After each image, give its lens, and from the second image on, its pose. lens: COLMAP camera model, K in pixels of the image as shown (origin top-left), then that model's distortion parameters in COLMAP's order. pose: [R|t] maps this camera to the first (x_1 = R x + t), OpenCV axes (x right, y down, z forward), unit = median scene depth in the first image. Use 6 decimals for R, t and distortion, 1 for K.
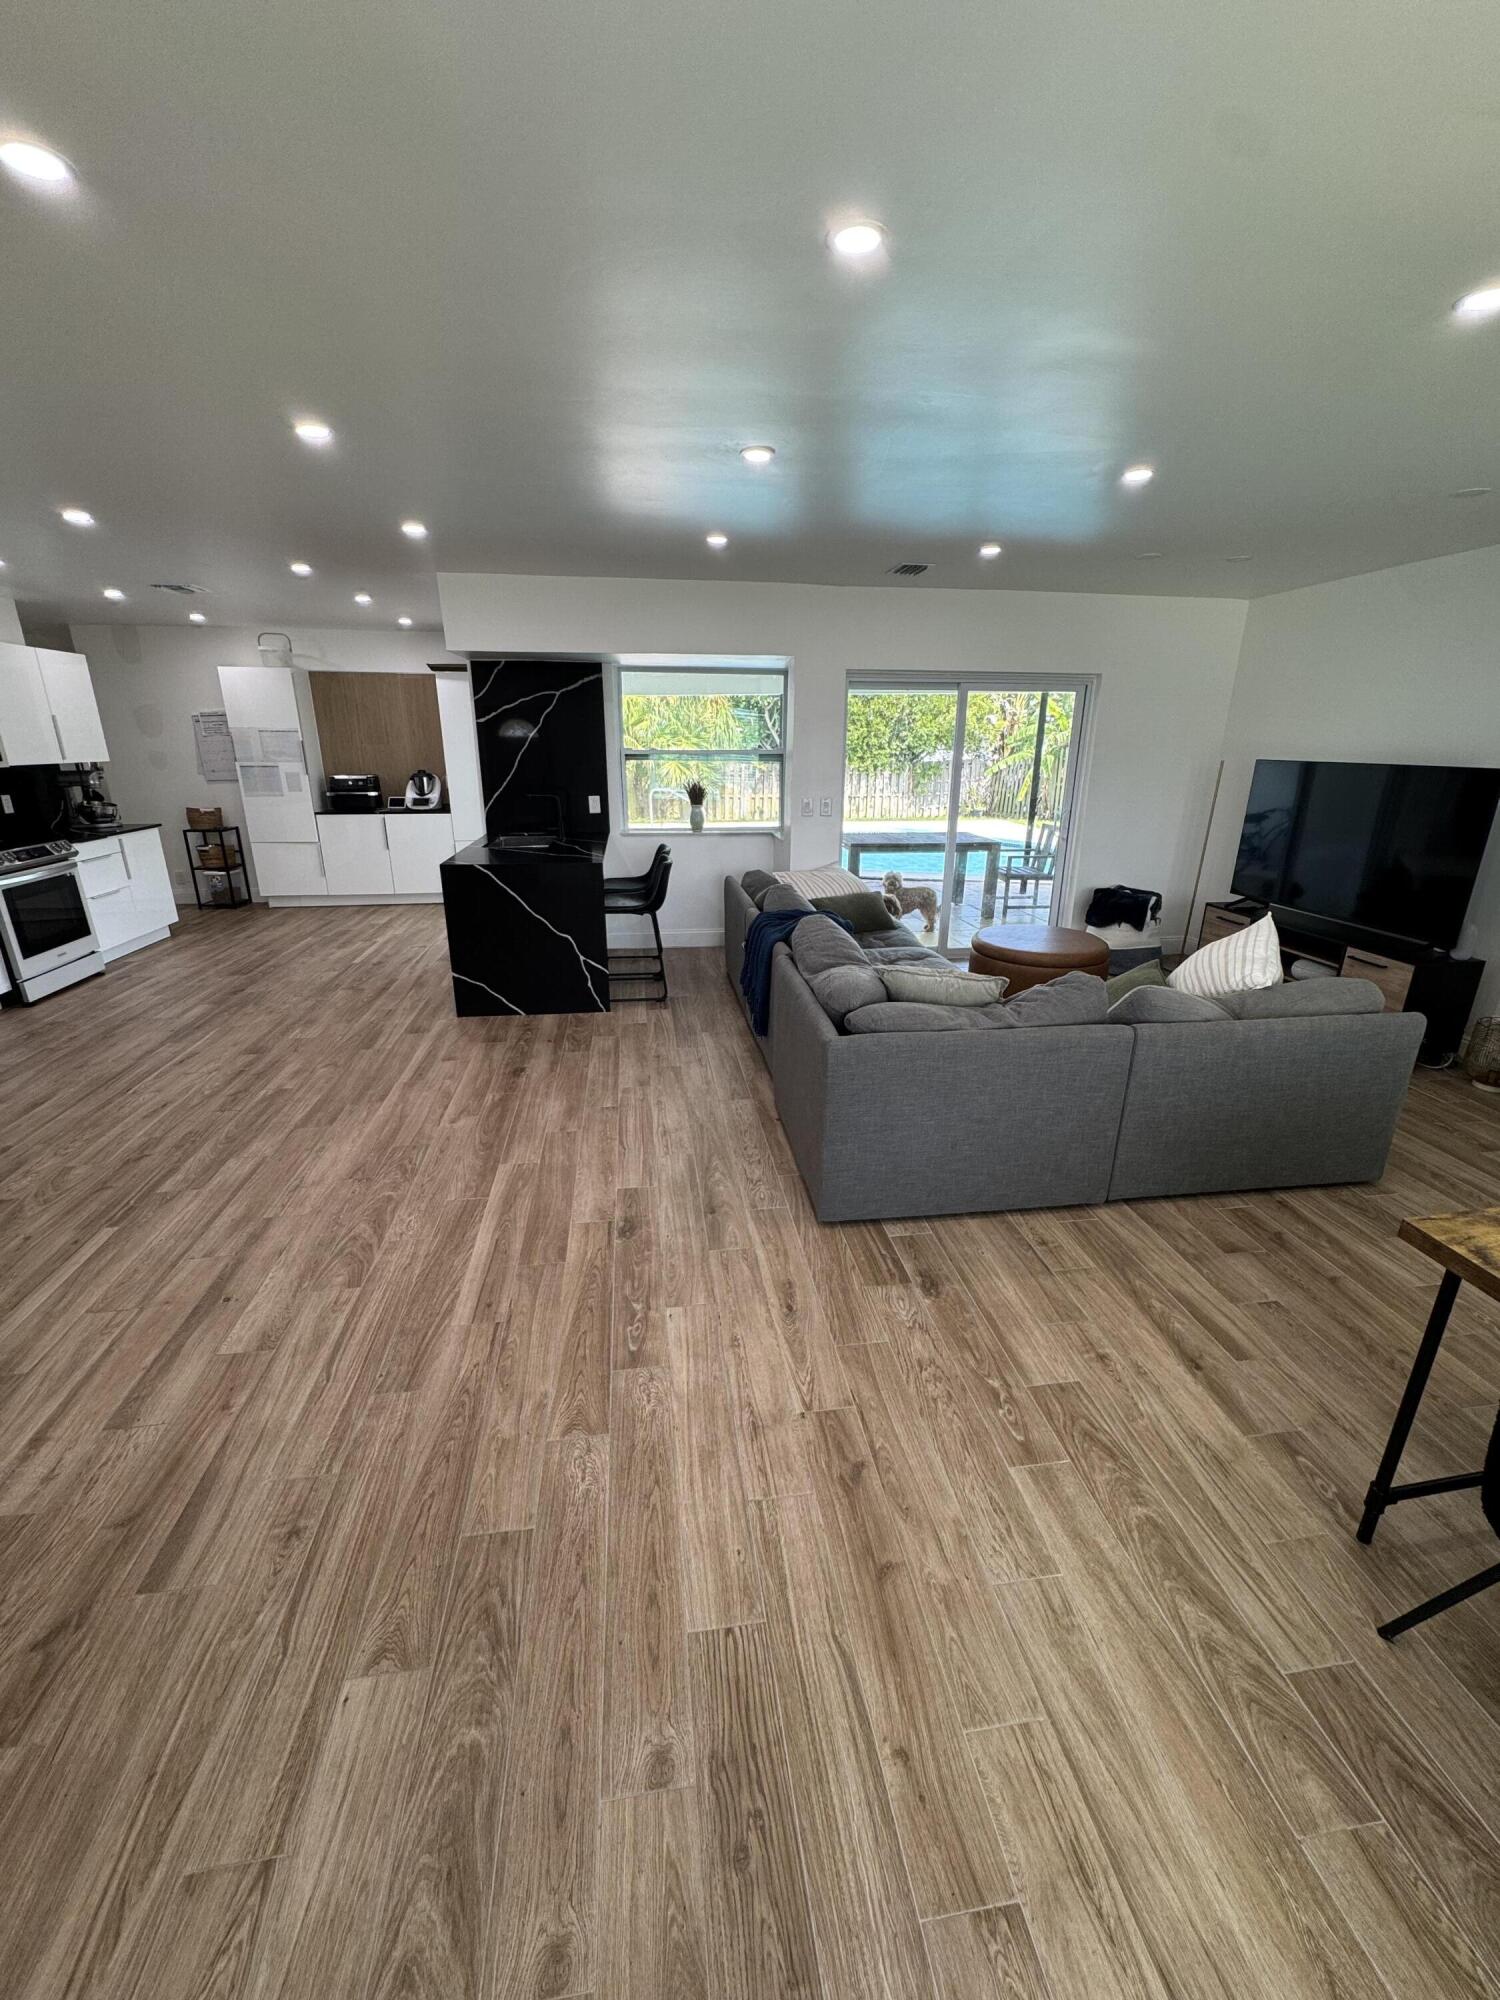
lens RADIAL K [[797.2, 0, 752.0], [0, 797.2, 1000.0], [0, 0, 1]] dist [-0.003613, 0.000947]
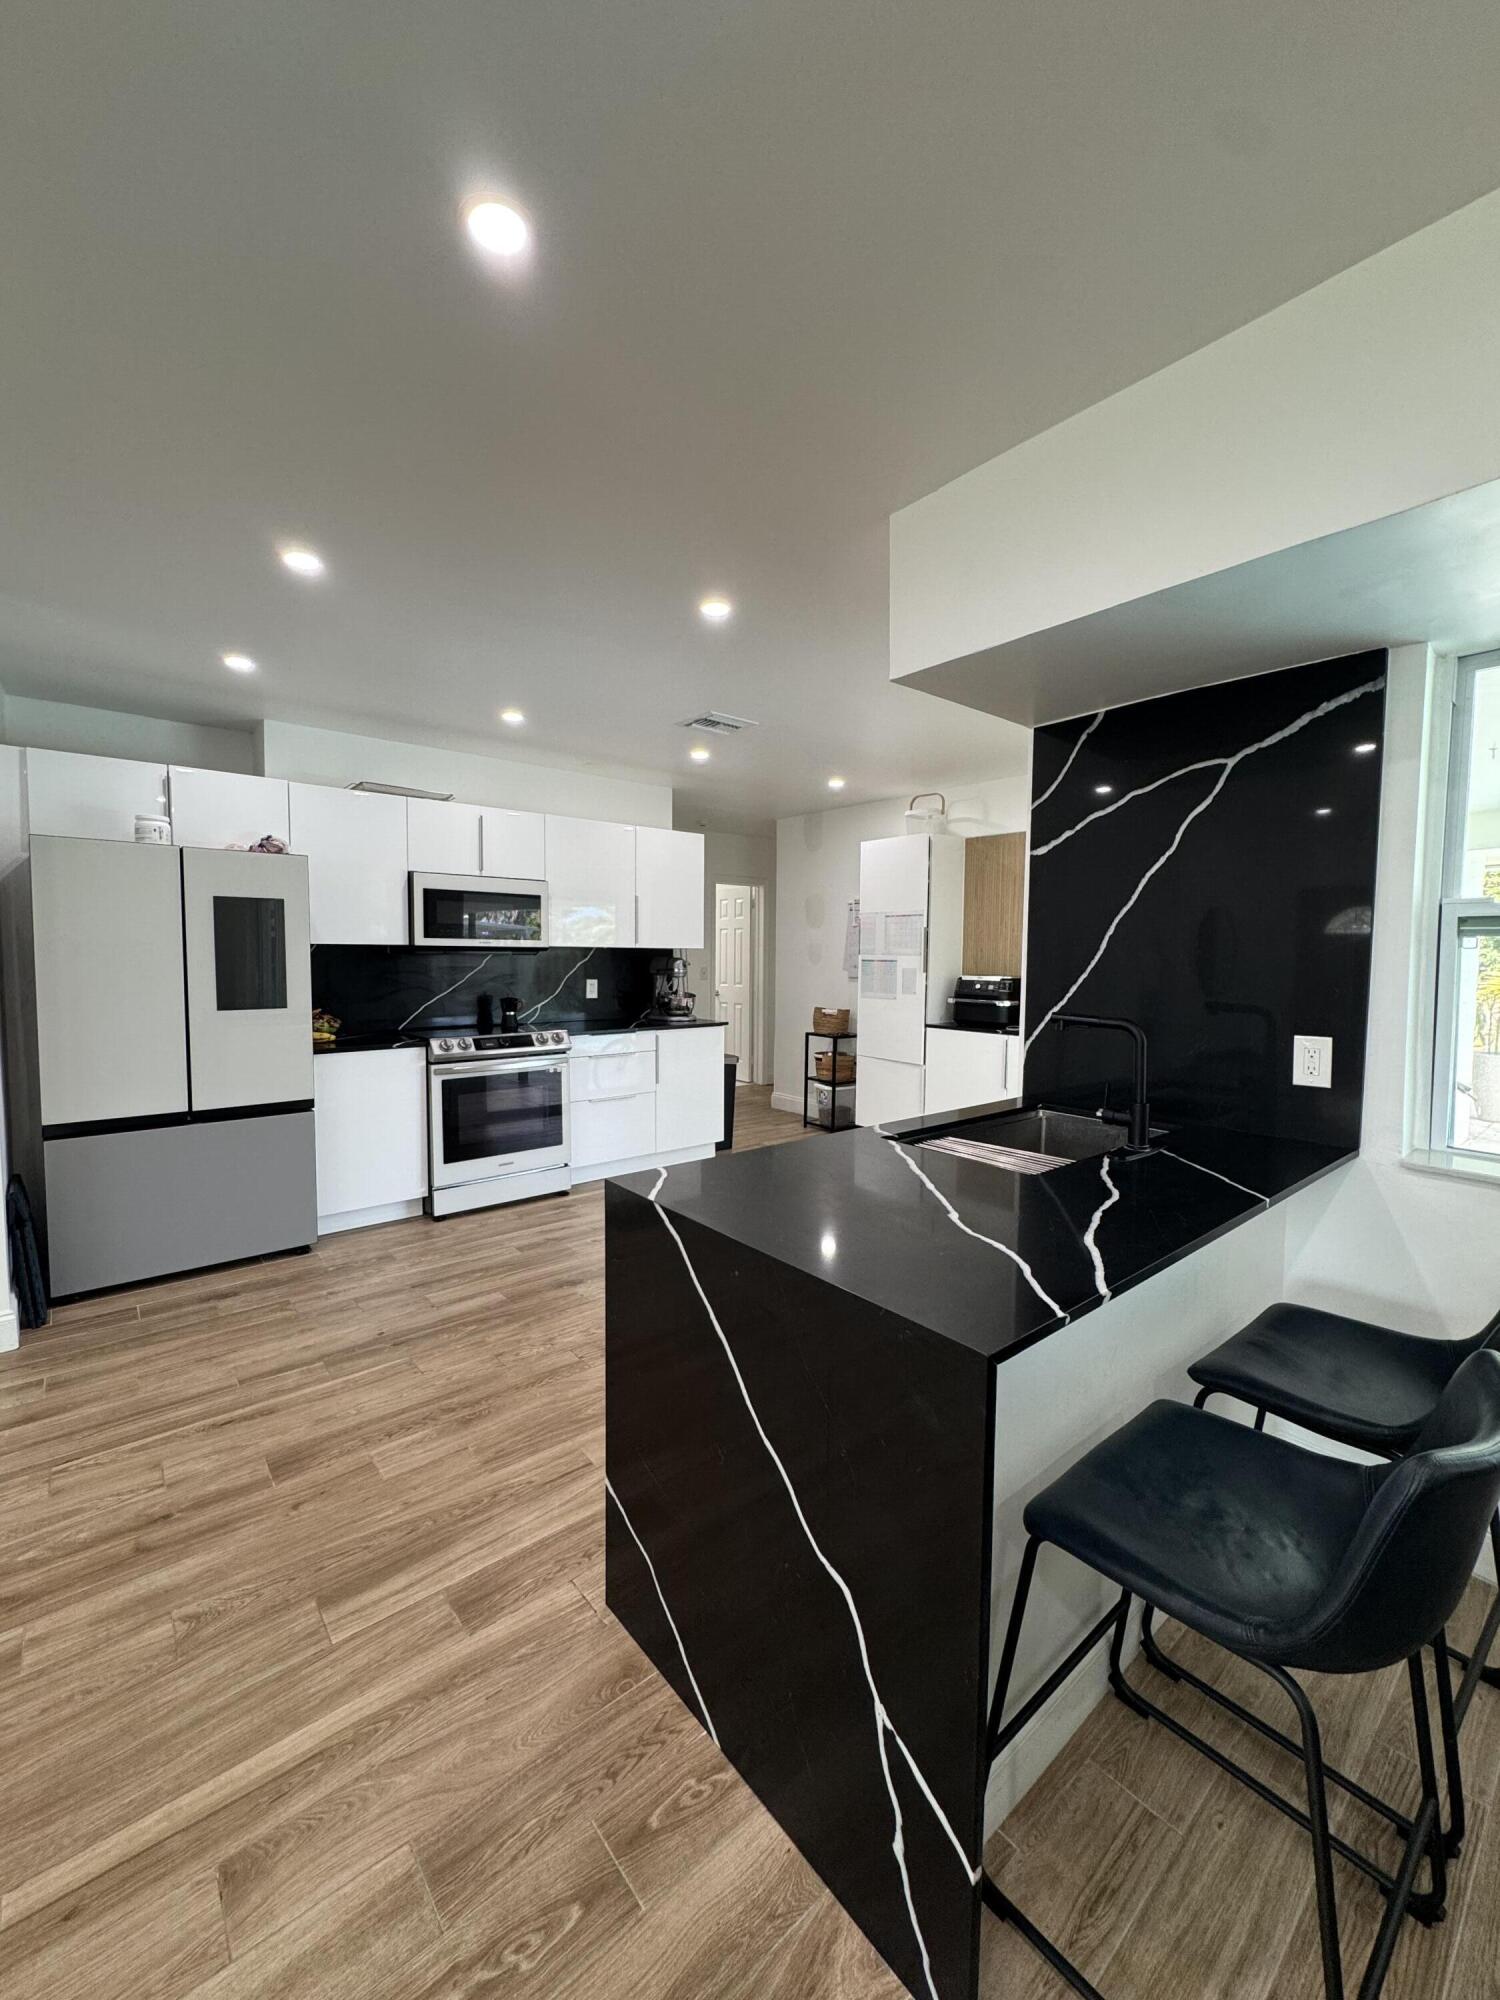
lens RADIAL K [[797.2, 0, 752.1], [0, 797.2, 1001.2], [0, 0, 1]] dist [-0.003613, 0.000947]
pose [[0.528897, 0.051045, -0.847150, -0.063825], [-0.271210, 0.956015, -0.111718, -0.264717], [0.804185, 0.288842, 0.519477, 0.992025]]
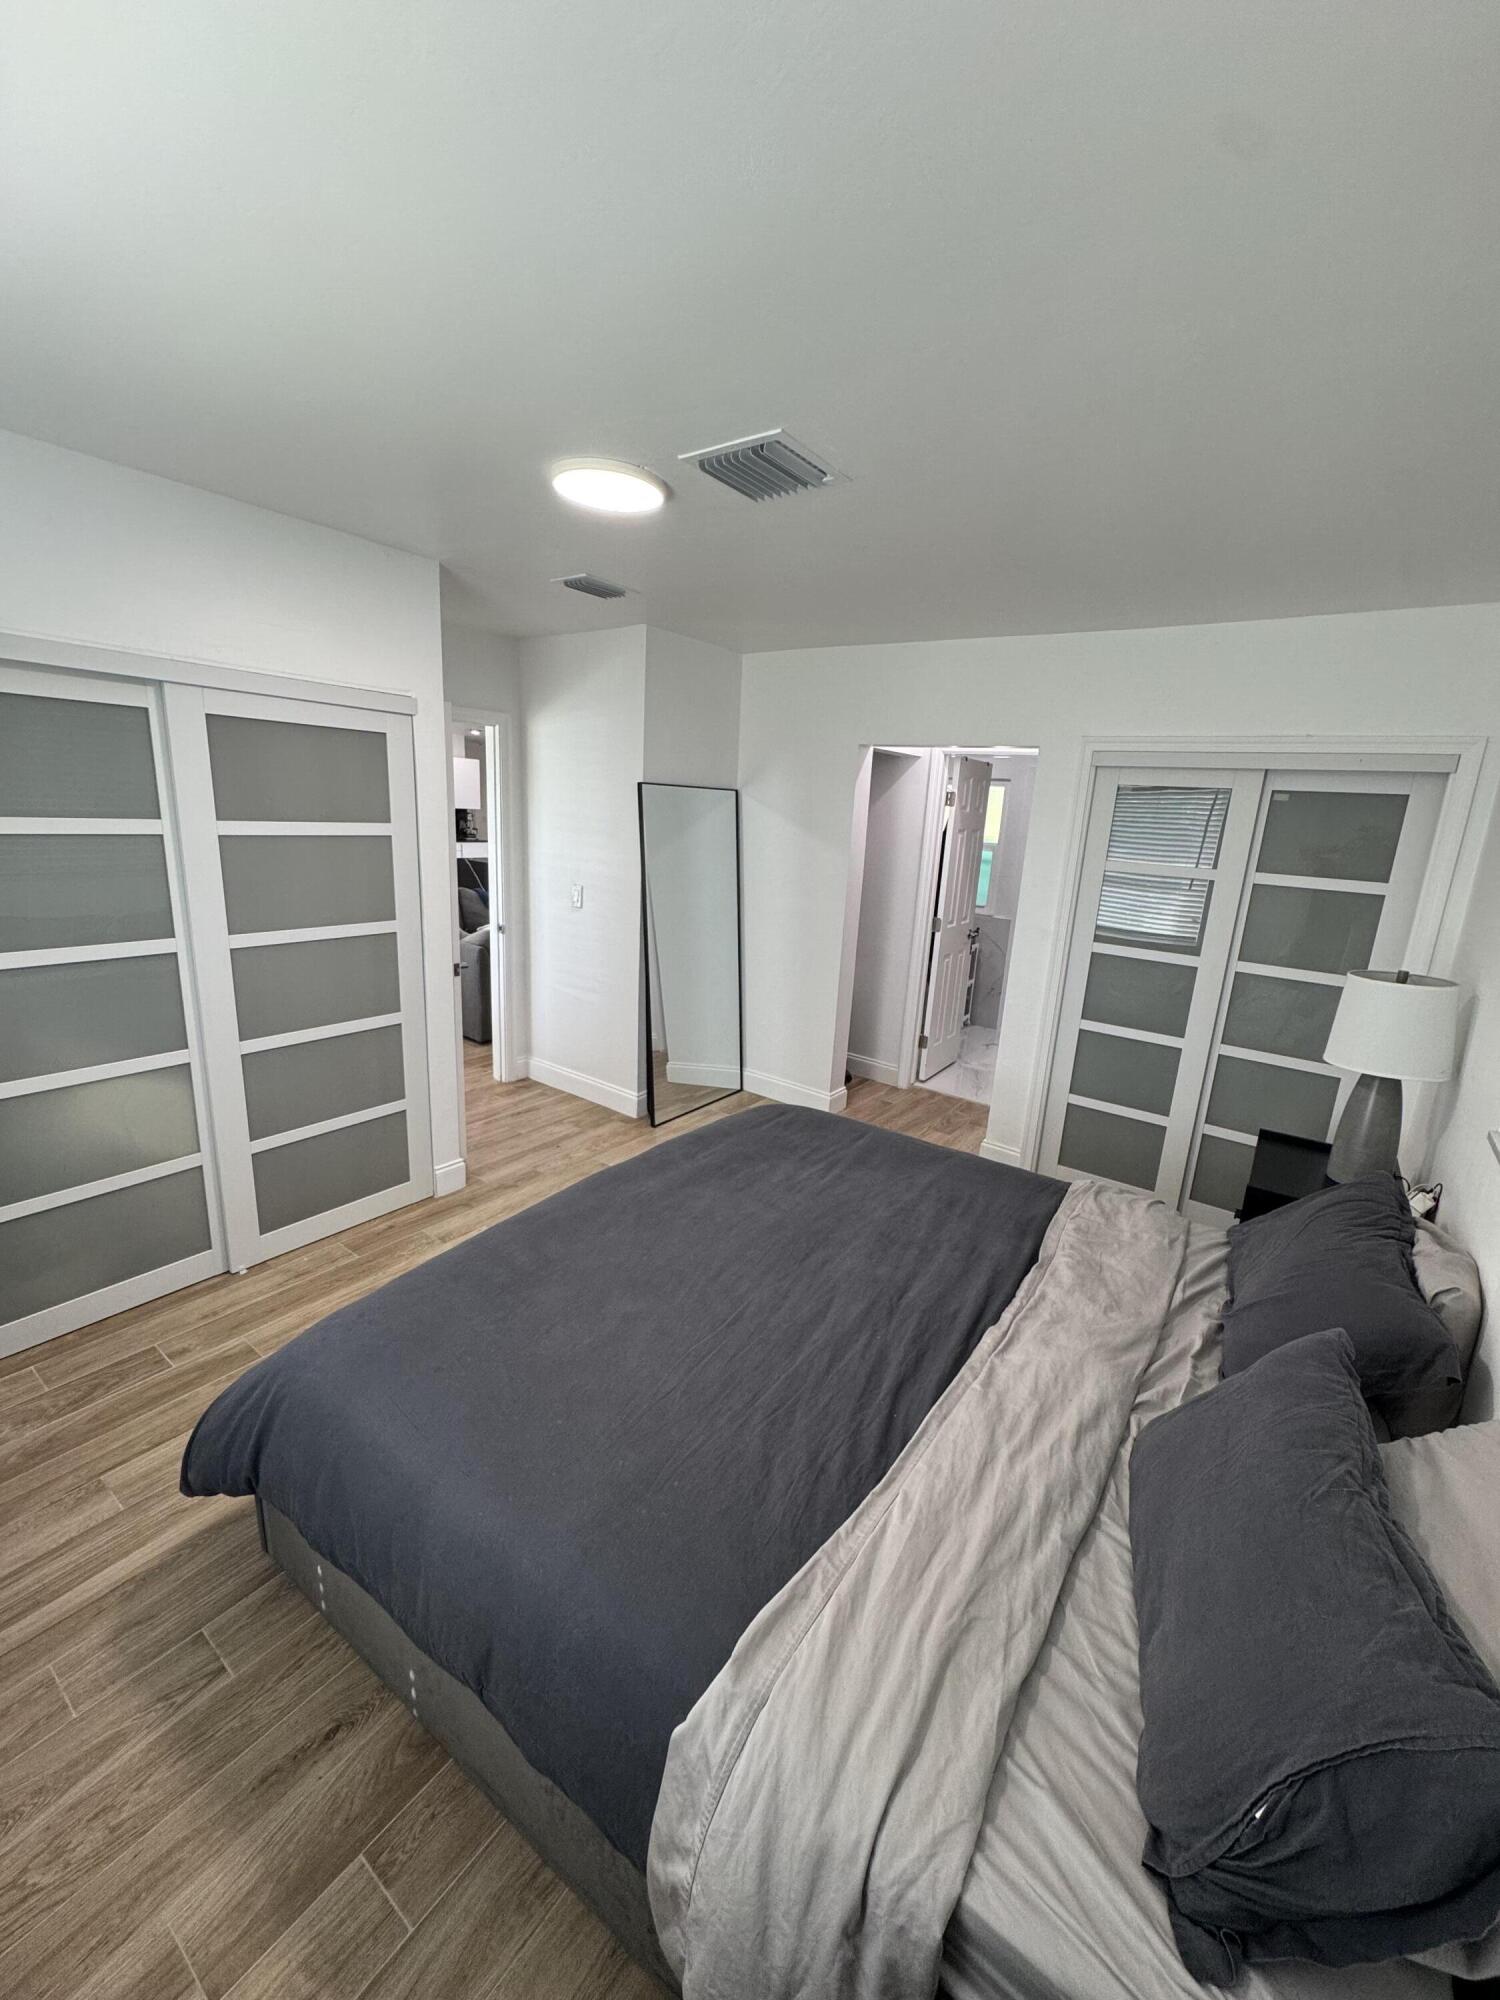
lens RADIAL K [[797.2, 0, 748.2], [0, 797.2, 1002.3], [0, 0, 1]] dist [-0.003613, 0.000947]
pose [[0.717316, 0.194410, -0.669076, 2.062754], [-0.266688, 0.963765, -0.005879, 0.037695], [0.643689, 0.182652, 0.743171, -0.070095]]
